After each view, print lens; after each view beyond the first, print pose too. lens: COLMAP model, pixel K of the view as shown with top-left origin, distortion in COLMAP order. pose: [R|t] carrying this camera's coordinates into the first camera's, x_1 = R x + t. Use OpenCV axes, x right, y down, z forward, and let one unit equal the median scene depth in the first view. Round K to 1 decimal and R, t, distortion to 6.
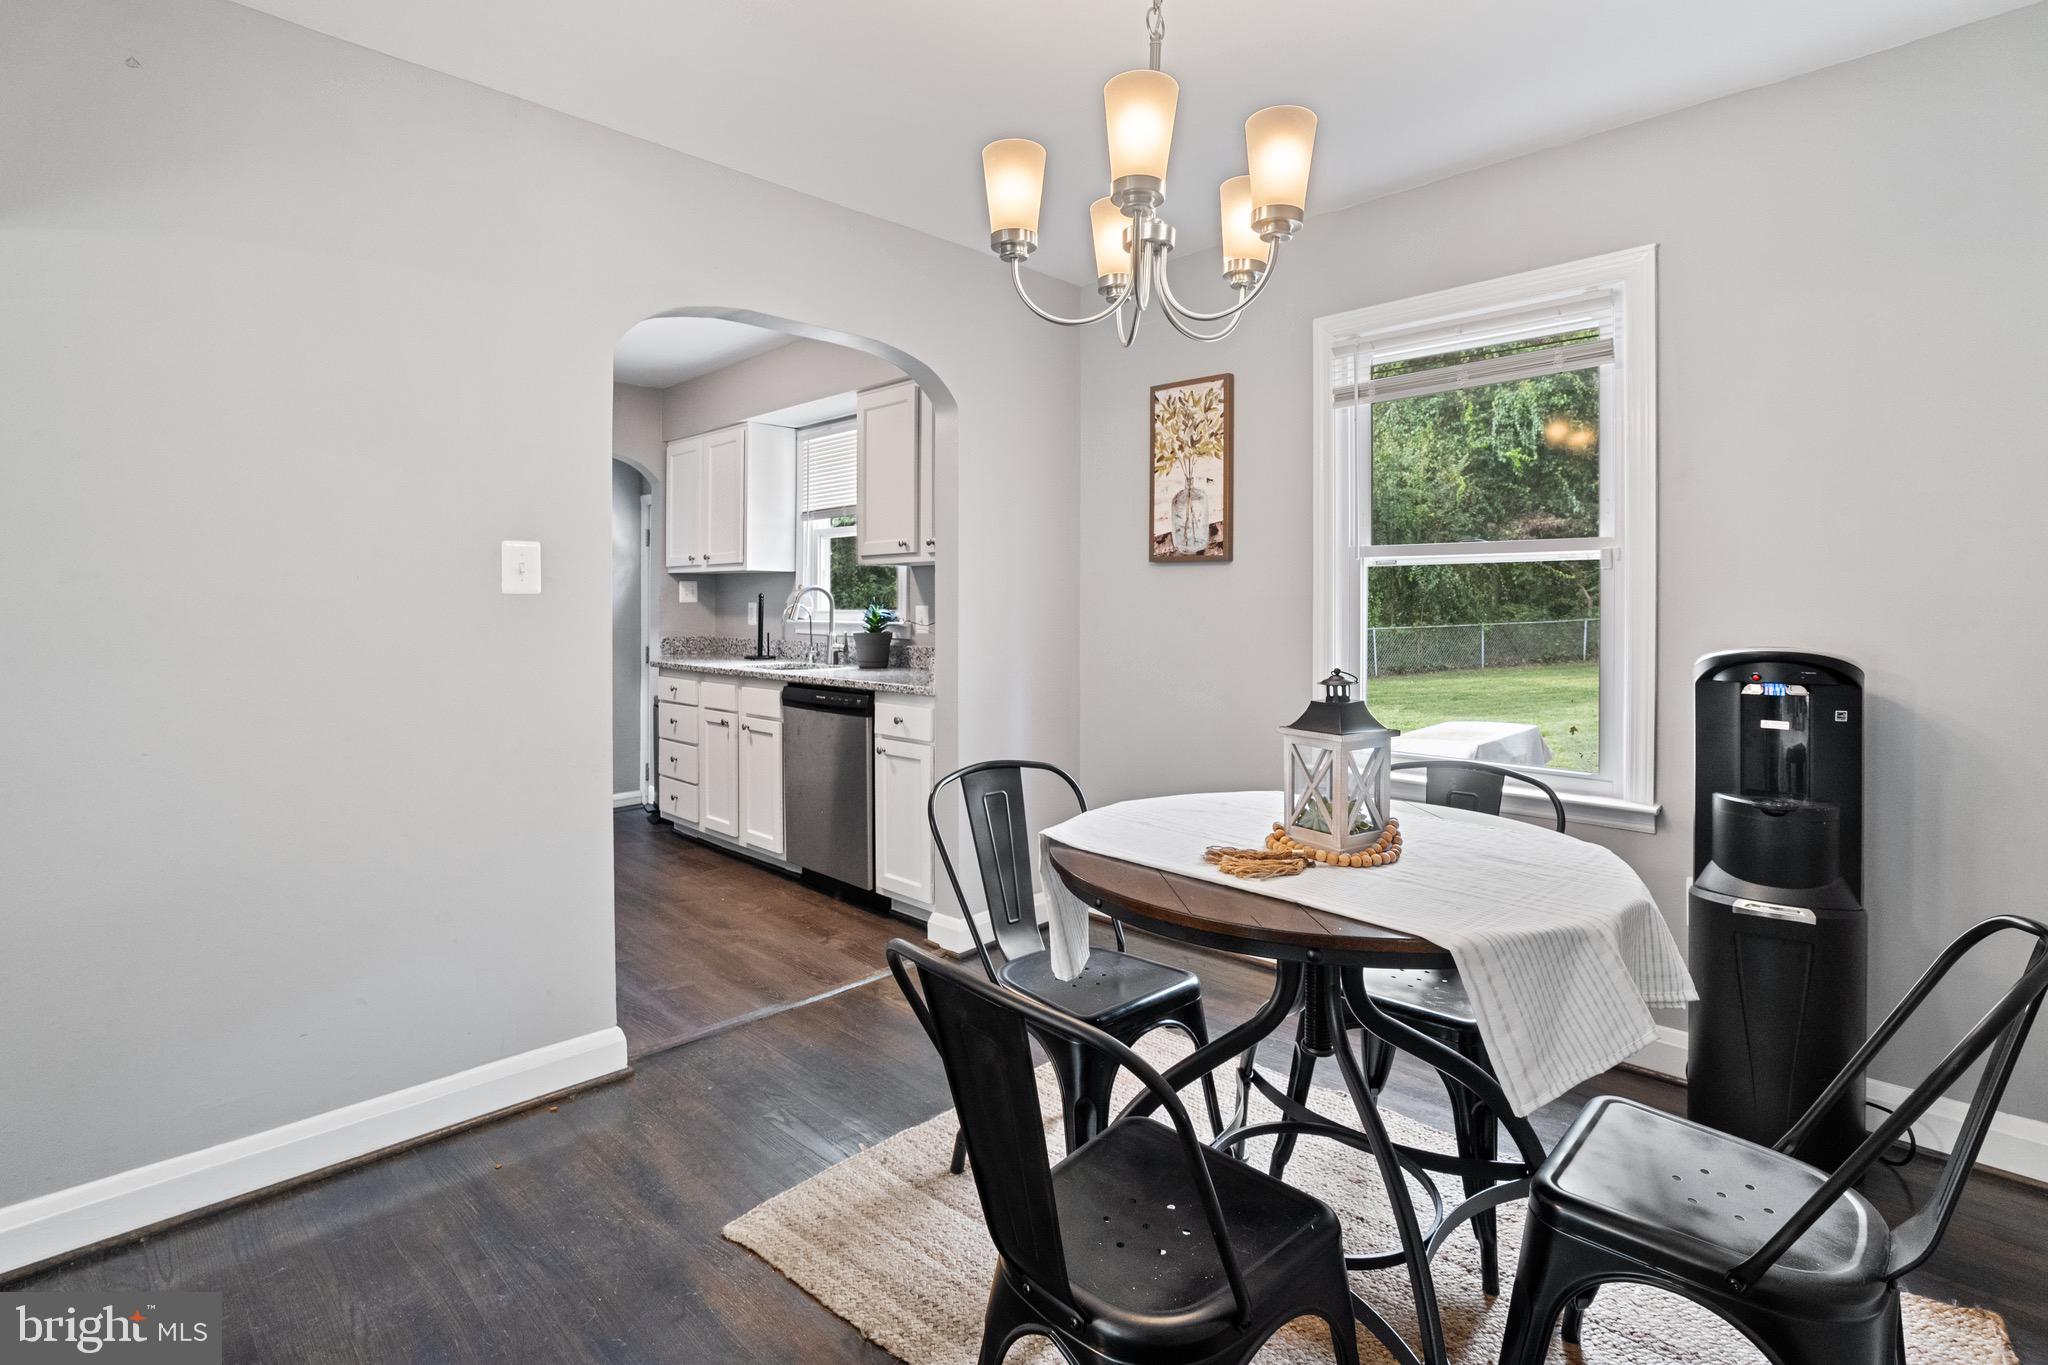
lens RADIAL K [[983.4, 0, 995.6], [0, 983.4, 596.3], [0, 0, 1]] dist [-0.046584, 0.016543]
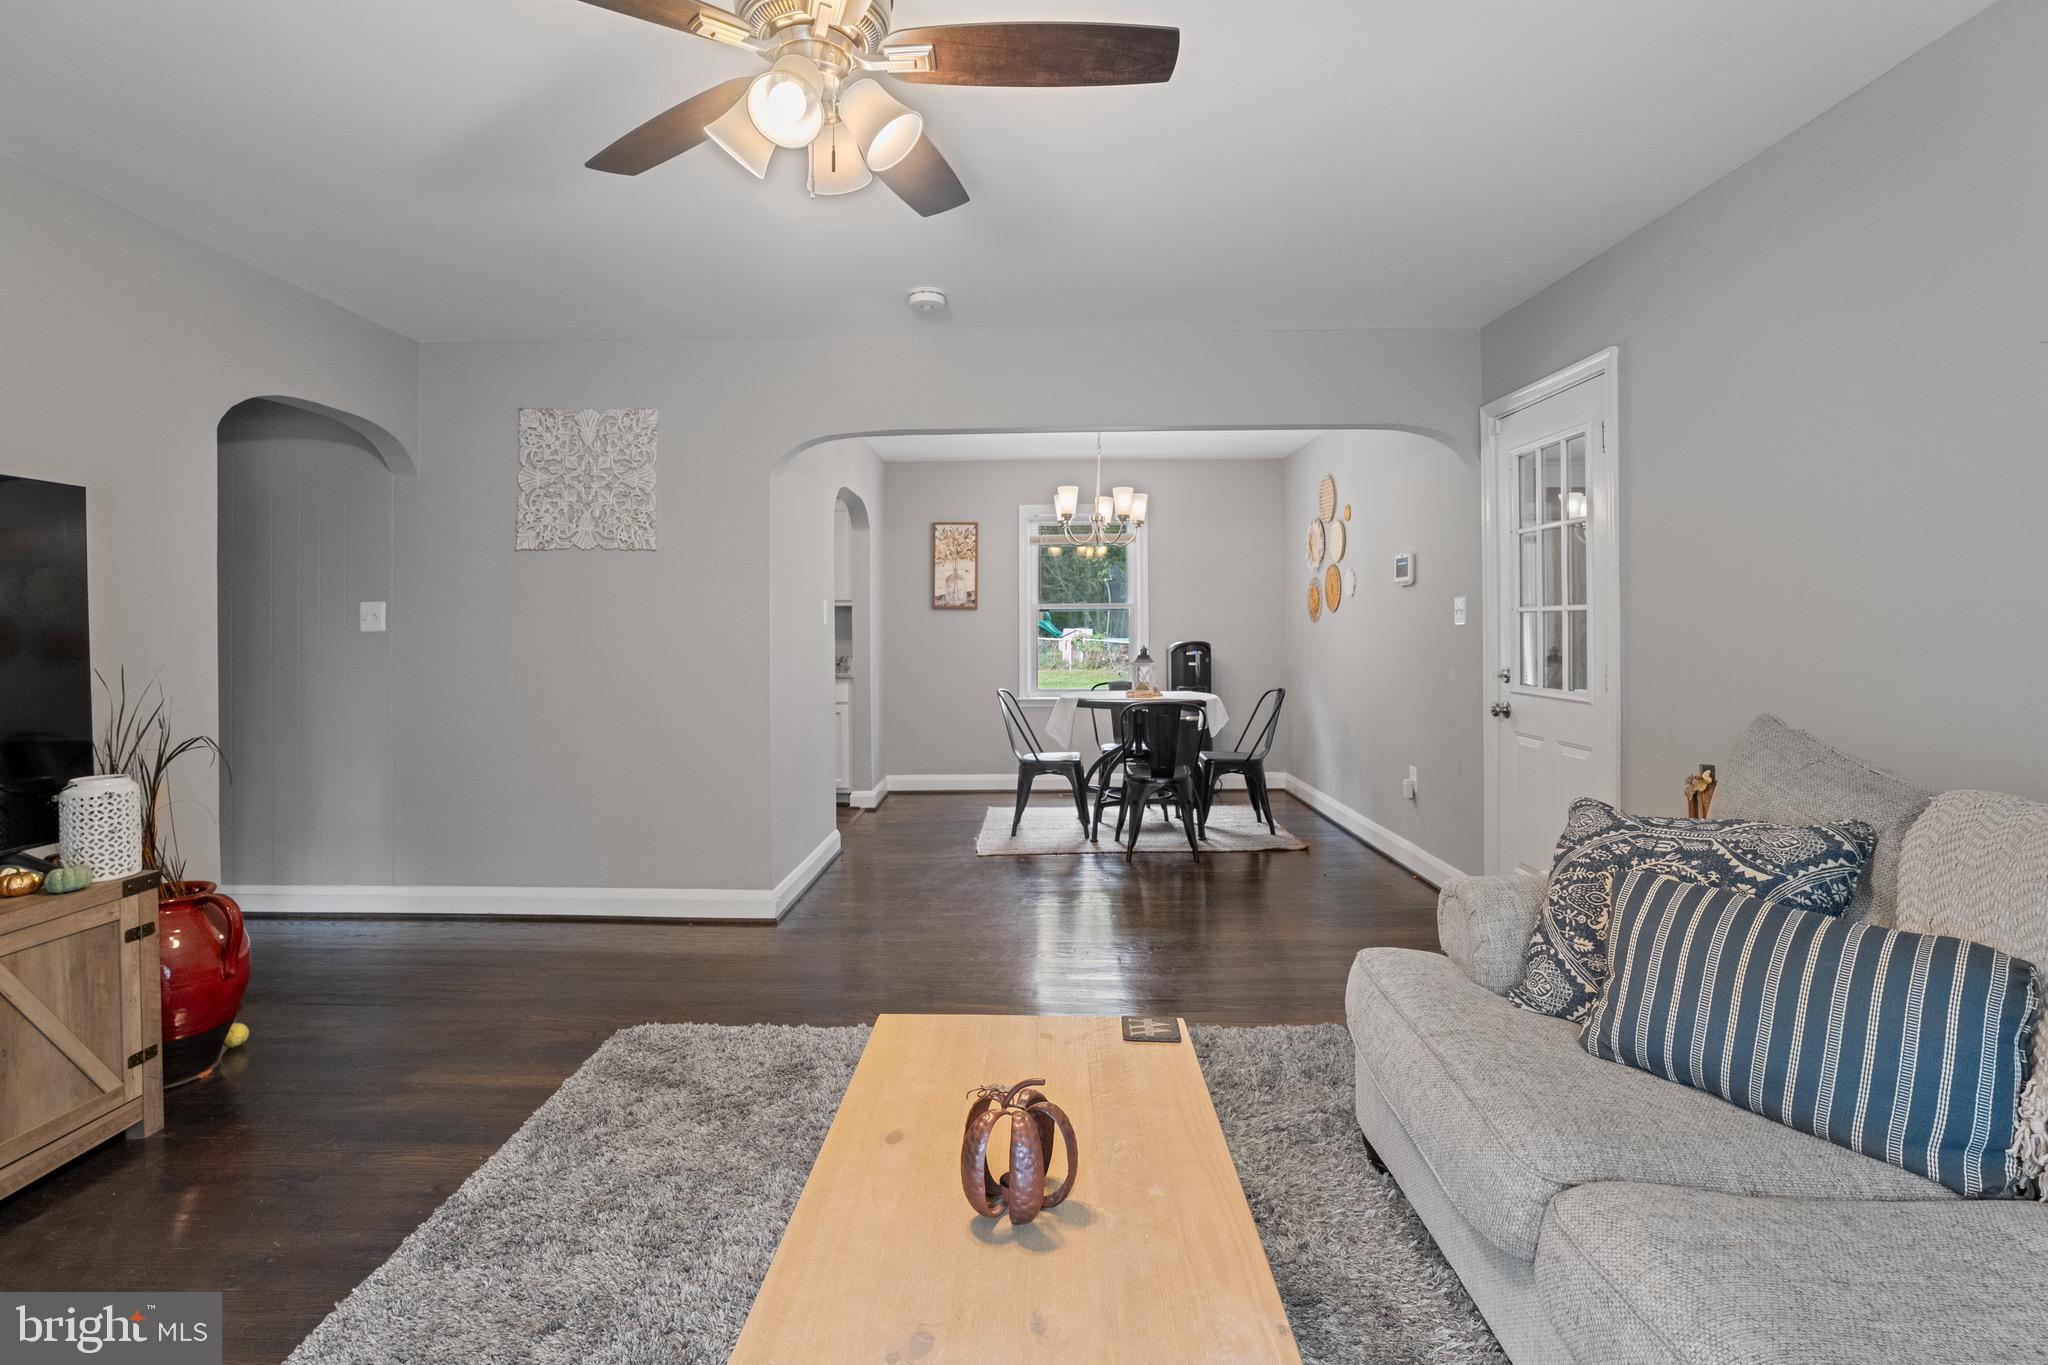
lens RADIAL K [[983.4, 0, 1004.4], [0, 983.4, 614.5], [0, 0, 1]] dist [-0.046584, 0.016543]
pose [[0.719851, 0.003773, 0.694119, -1.143189], [0.002679, 0.999963, -0.008214, -0.005901], [-0.694124, 0.007772, 0.719814, -0.563568]]
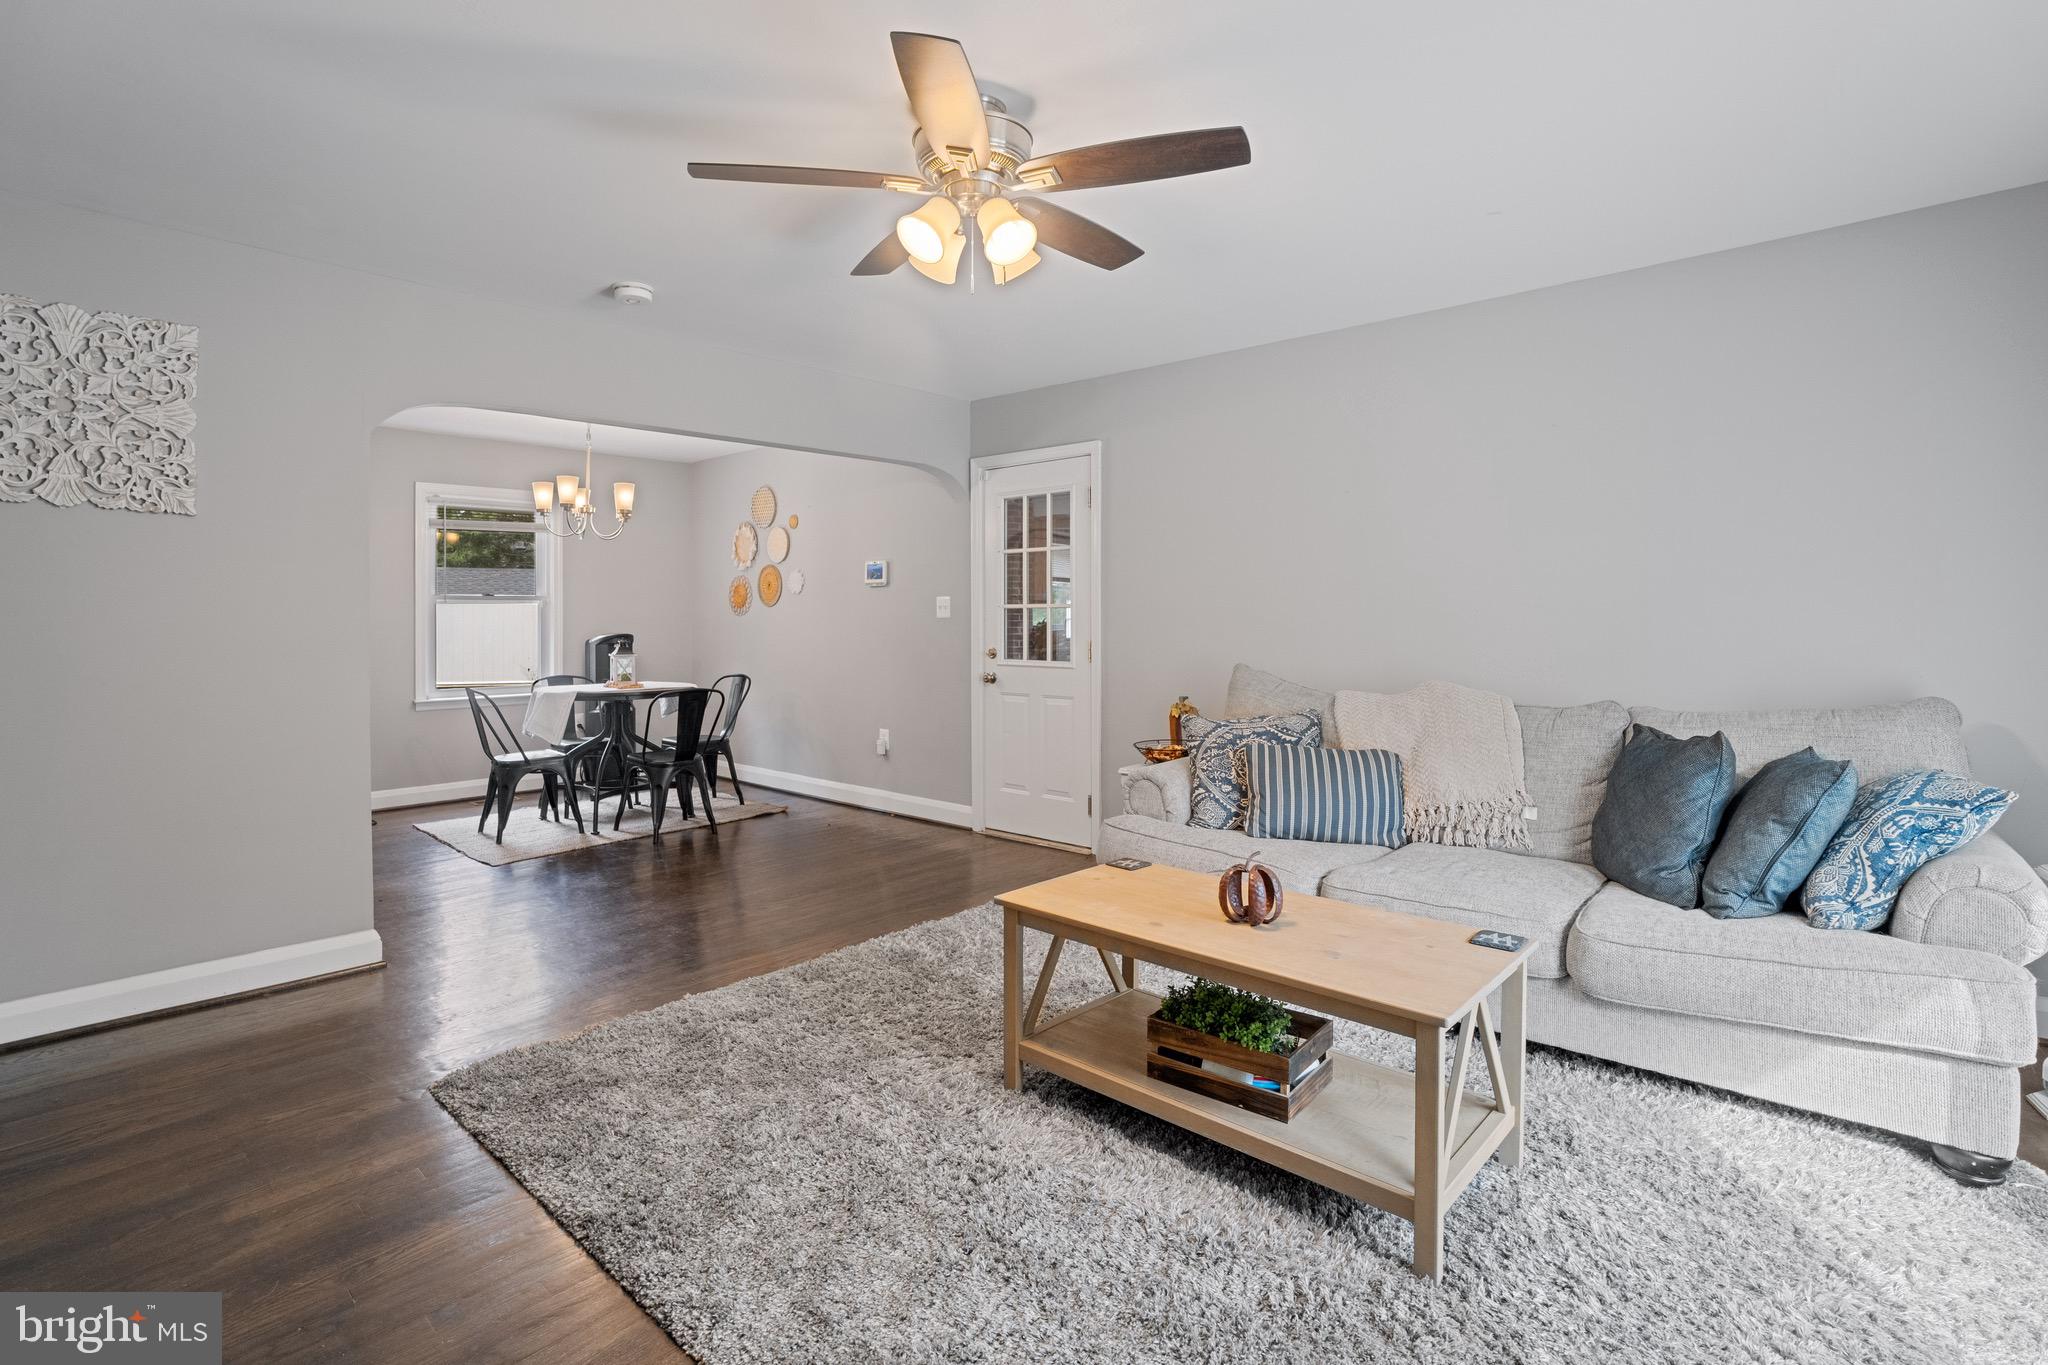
lens RADIAL K [[983.4, 0, 1038.2], [0, 983.4, 613.4], [0, 0, 1]] dist [-0.046584, 0.016543]
pose [[-0.062878, 0.002681, 0.998018, -1.530702], [-0.001030, 0.999996, -0.002751, -0.003674], [-0.998021, -0.001201, -0.062875, -0.149163]]
